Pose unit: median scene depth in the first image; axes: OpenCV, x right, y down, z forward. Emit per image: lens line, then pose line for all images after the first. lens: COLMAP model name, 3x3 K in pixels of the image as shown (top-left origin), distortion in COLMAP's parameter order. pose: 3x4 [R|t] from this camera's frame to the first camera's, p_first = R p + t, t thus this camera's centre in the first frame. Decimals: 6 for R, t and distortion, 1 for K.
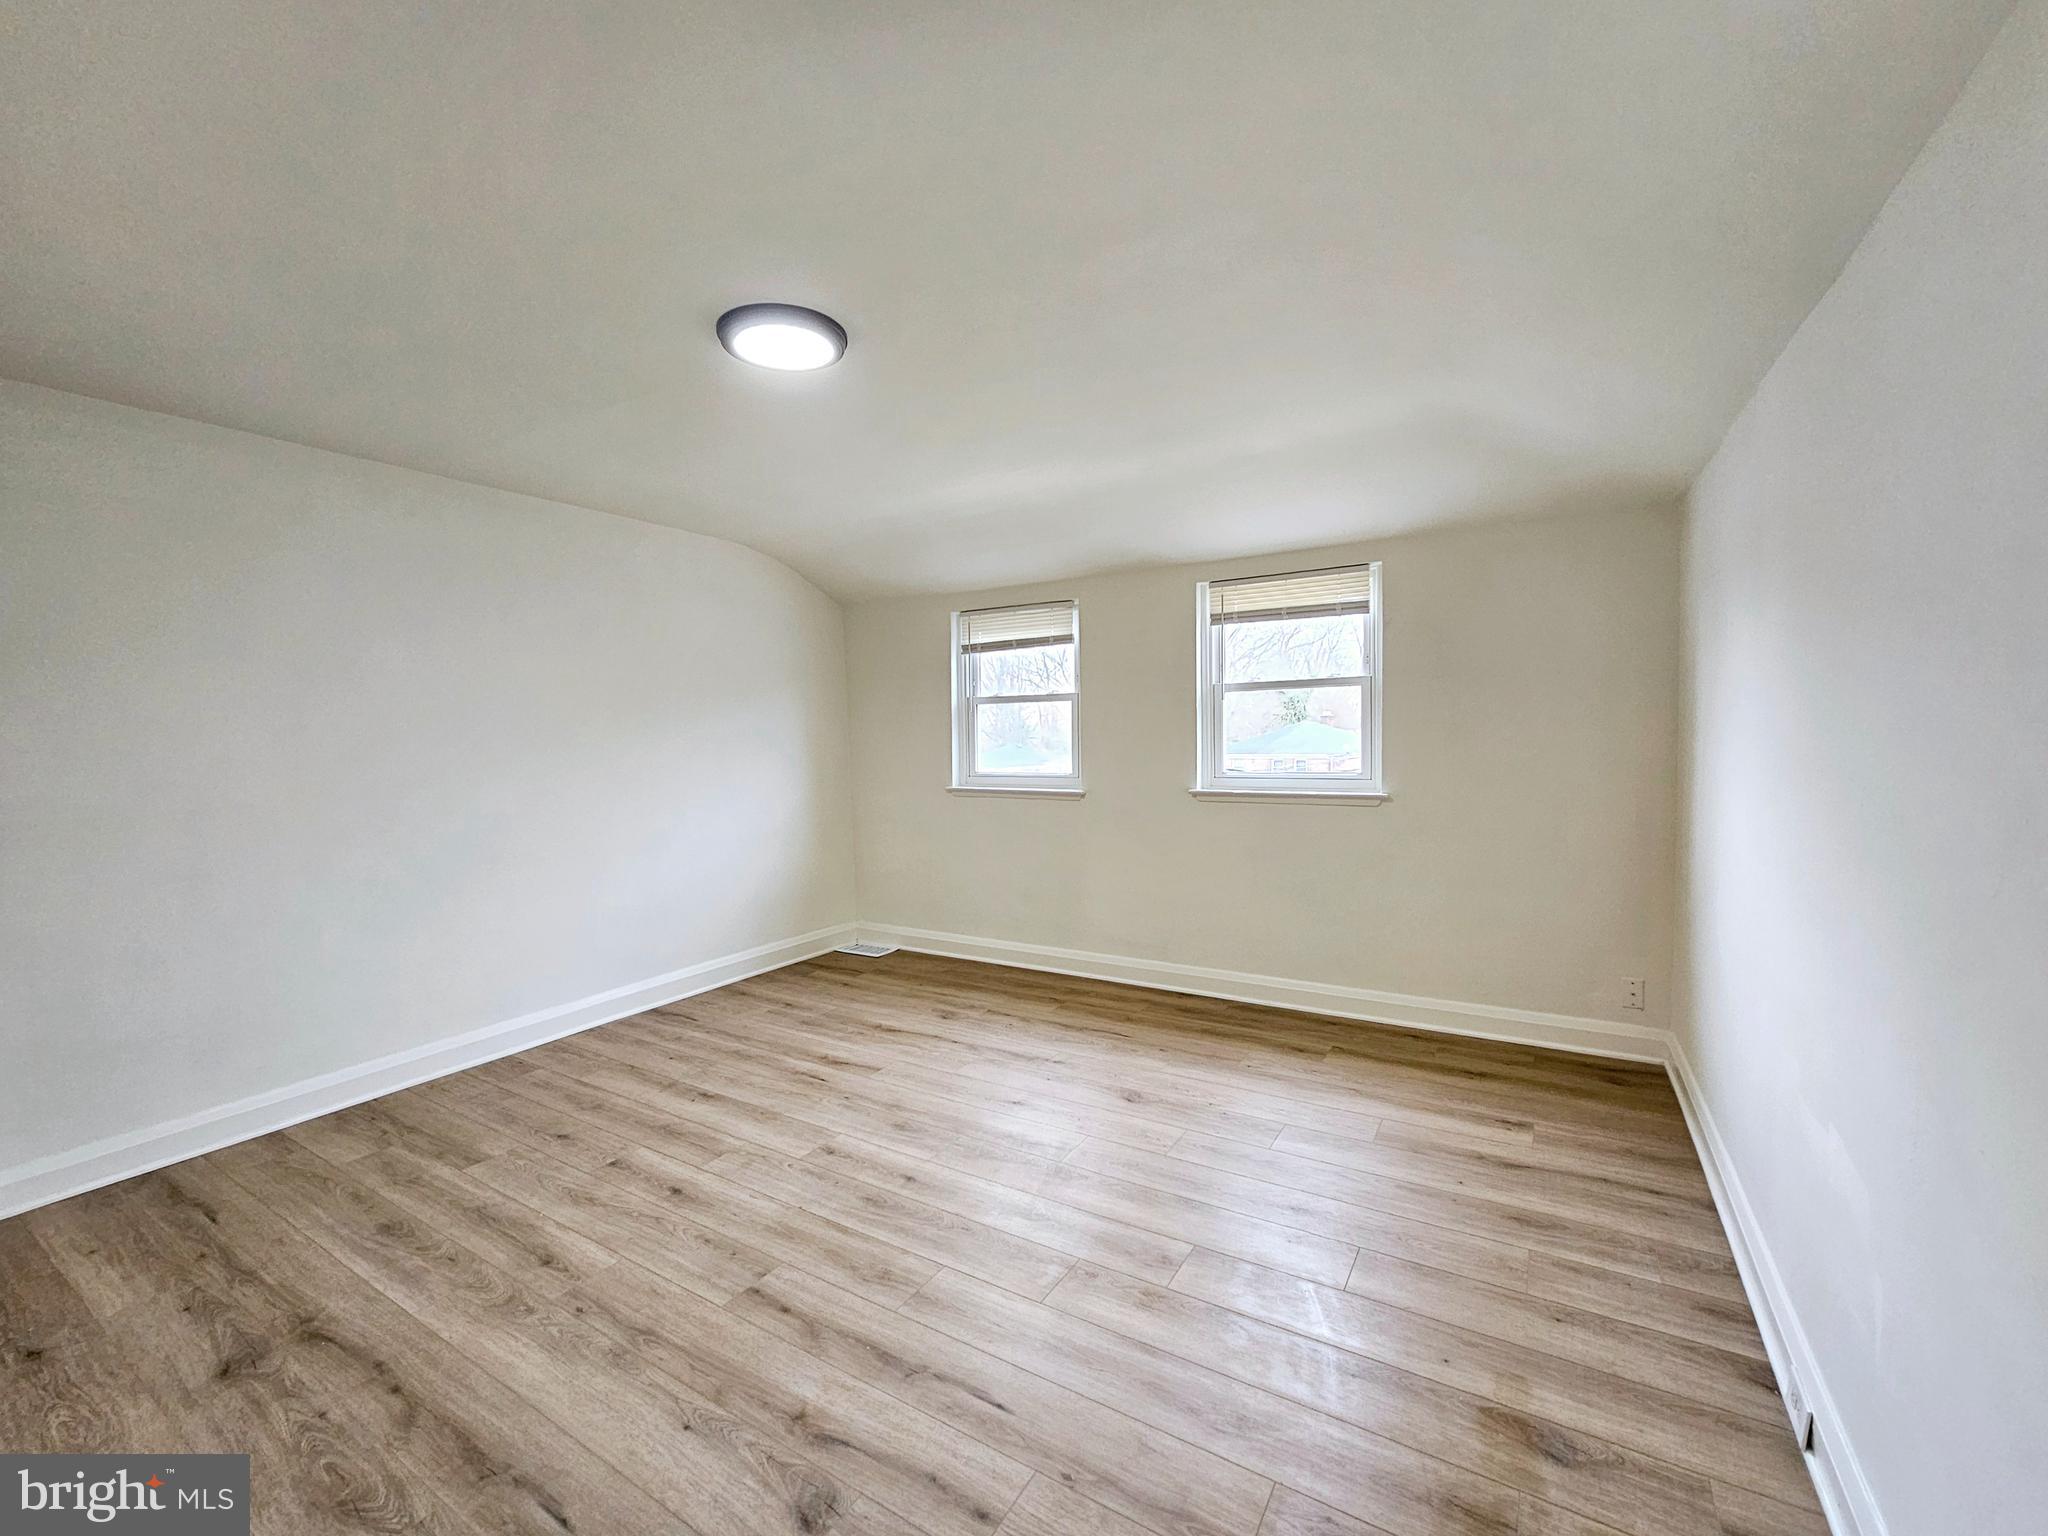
lens RADIAL K [[834.8, 0, 1003.4], [0, 834.8, 787.8], [0, 0, 1]] dist [0.001504, 0.000613]
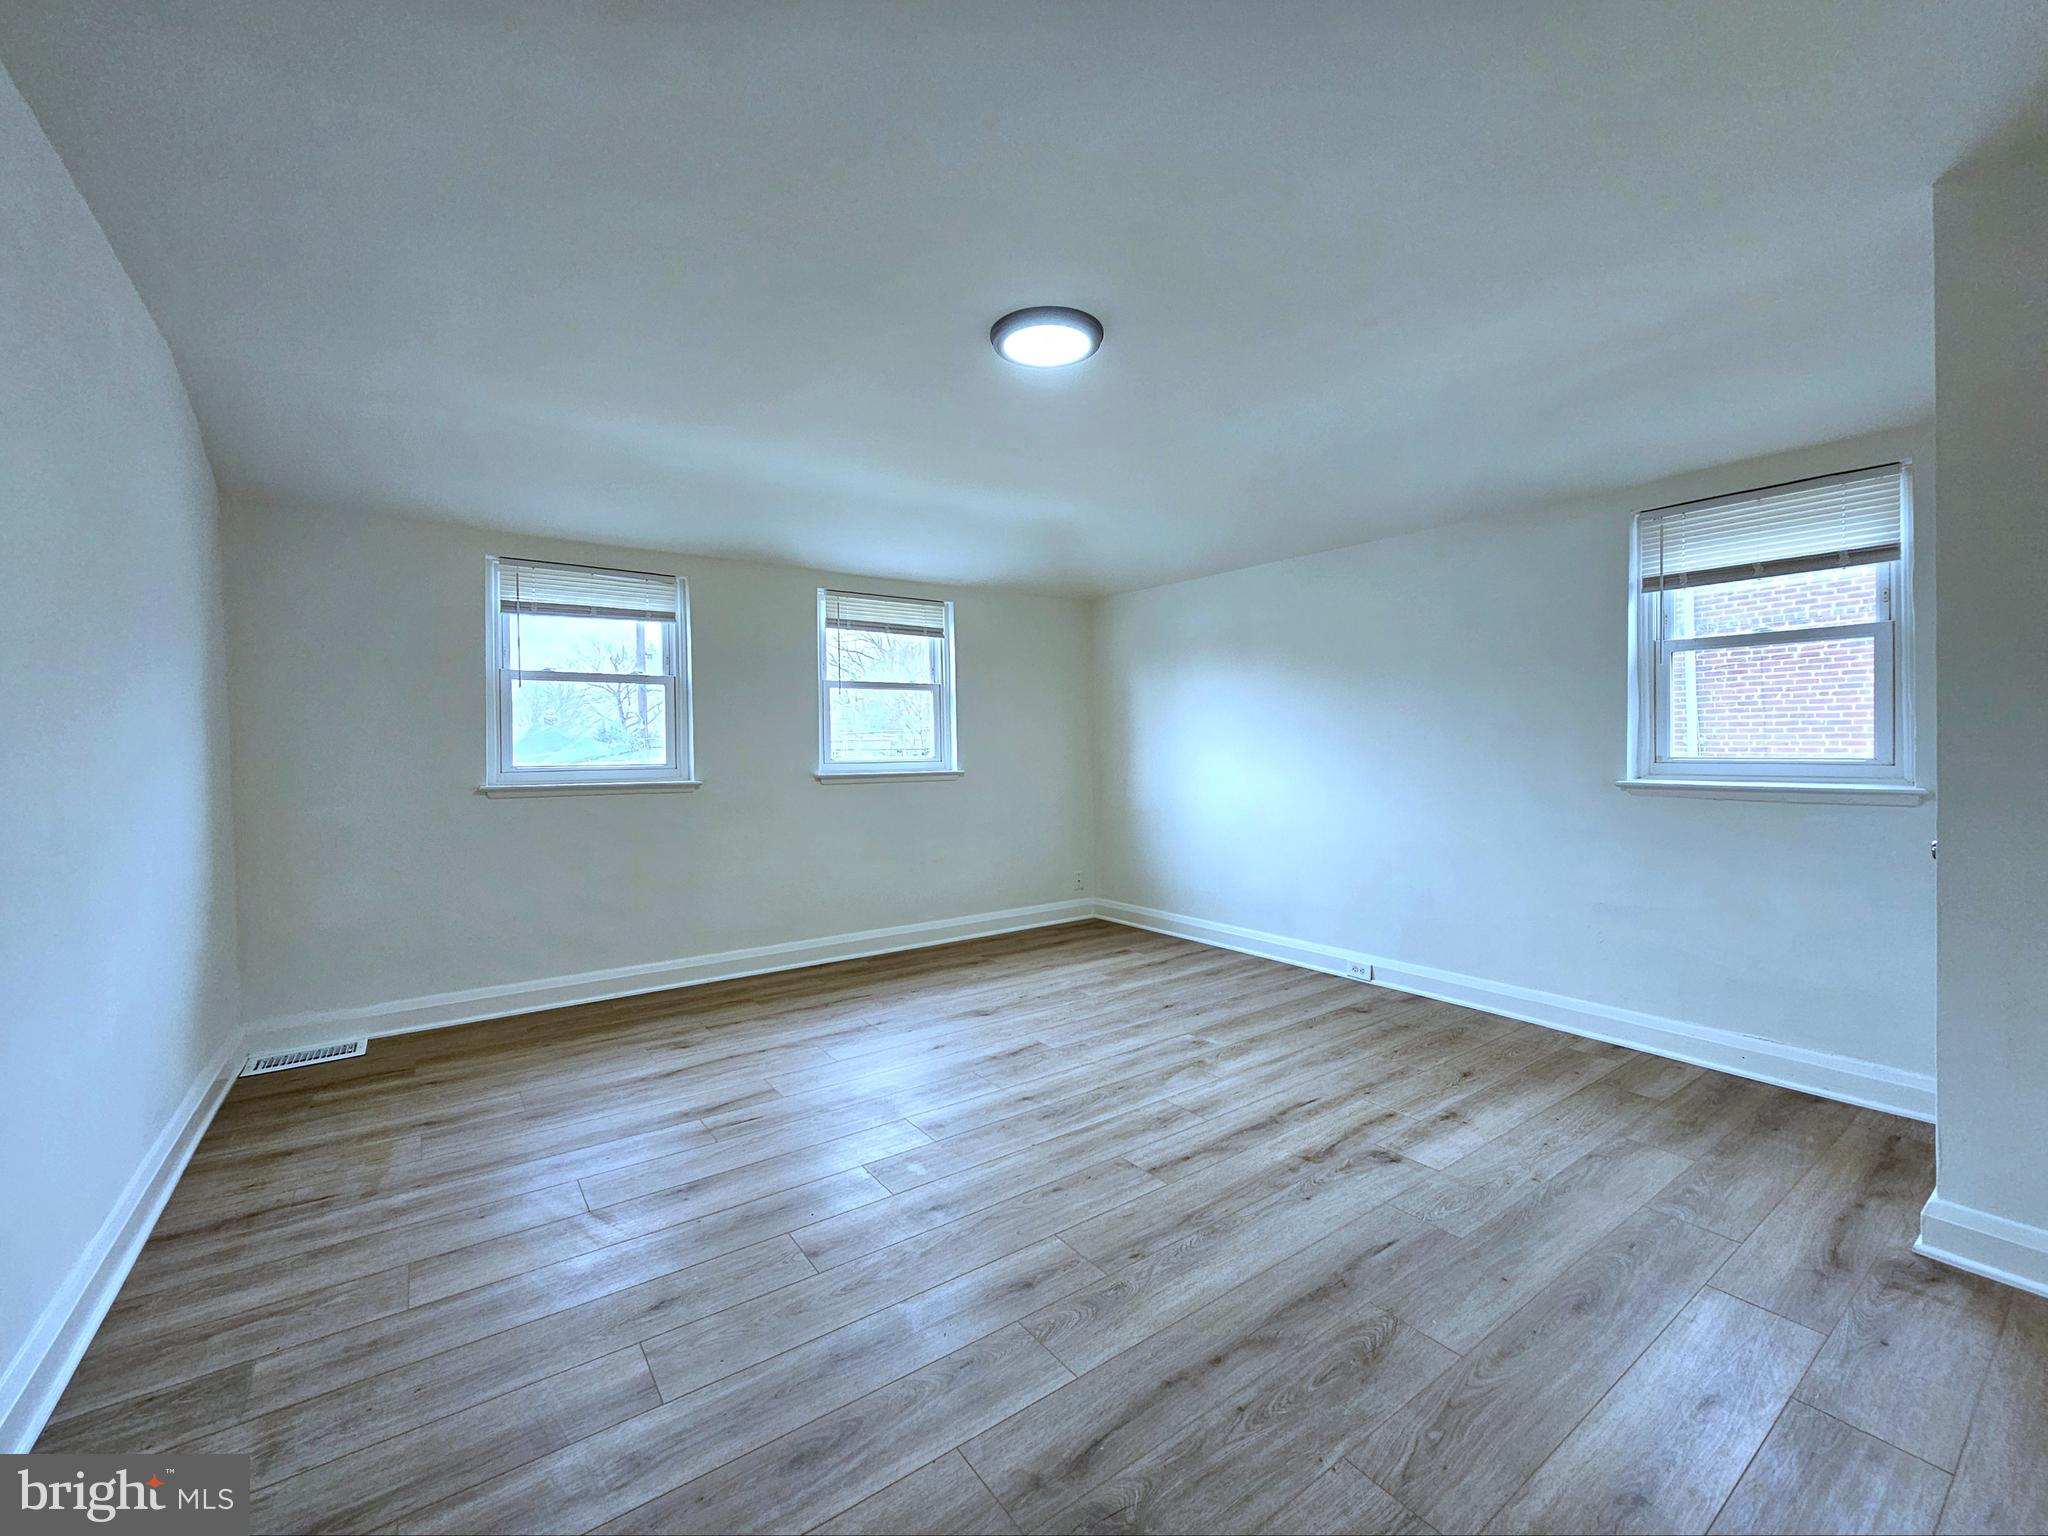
lens RADIAL K [[833.4, 0, 1025.8], [0, 833.4, 764.7], [0, 0, 1]] dist [-0.000044, 0.000297]
pose [[0.386605, -0.002518, 0.922242, -0.976571], [0.062660, 0.997757, -0.023543, 0.046592], [-0.920114, 0.066889, 0.385896, 0.473445]]
